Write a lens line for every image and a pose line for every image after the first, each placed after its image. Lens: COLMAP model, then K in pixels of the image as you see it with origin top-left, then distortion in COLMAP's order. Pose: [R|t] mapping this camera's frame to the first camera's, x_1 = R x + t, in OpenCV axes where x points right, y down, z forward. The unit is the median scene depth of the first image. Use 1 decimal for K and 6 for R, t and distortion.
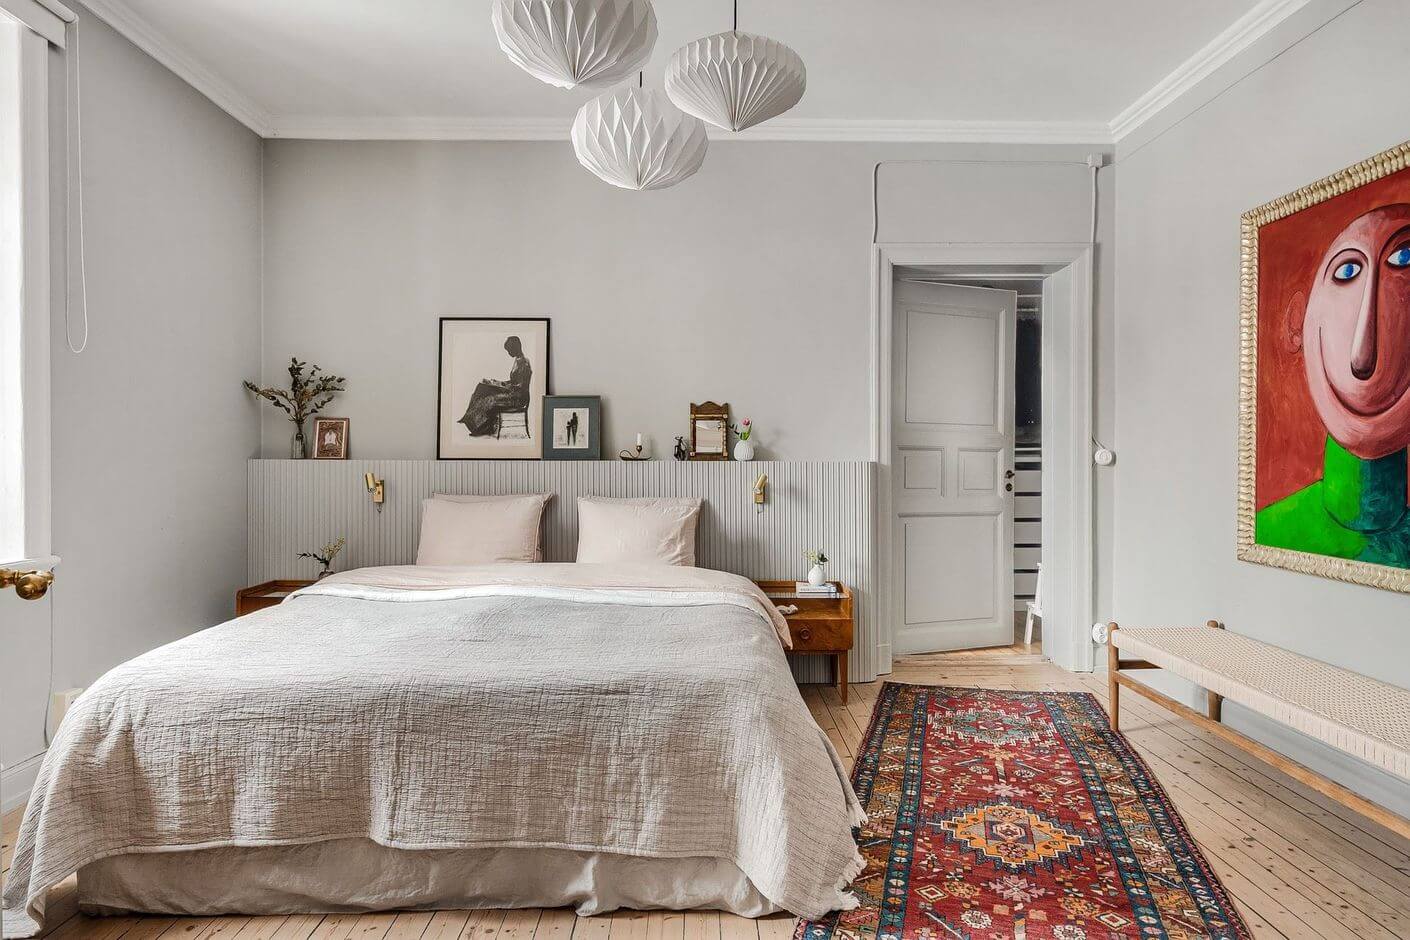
lens RADIAL K [[834.4, 0, 707.5], [0, 834.4, 460.0], [0, 0, 1]] dist [0.007416, 0.000466]
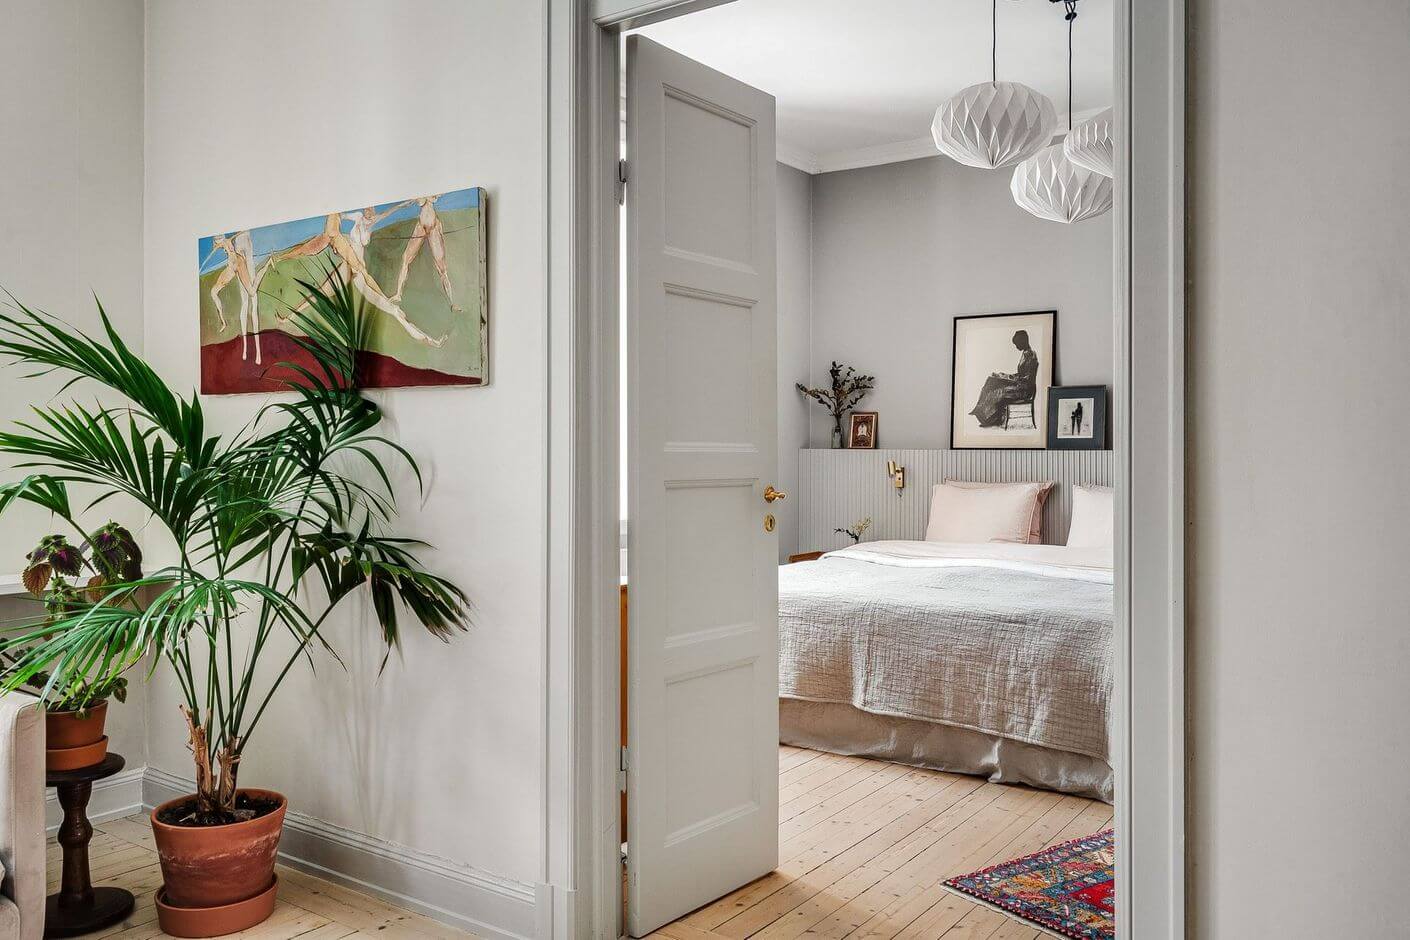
lens RADIAL K [[1066.4, 0, 705.4], [0, 1066.4, 465.7], [0, 0, 1]] dist [-0.014723, -0.004727]
pose [[0.817271, 0.009162, -0.576181, 0.251145], [-0.000516, 0.999885, 0.015167, 0.000227], [0.576253, -0.012098, 0.817182, -0.369519]]
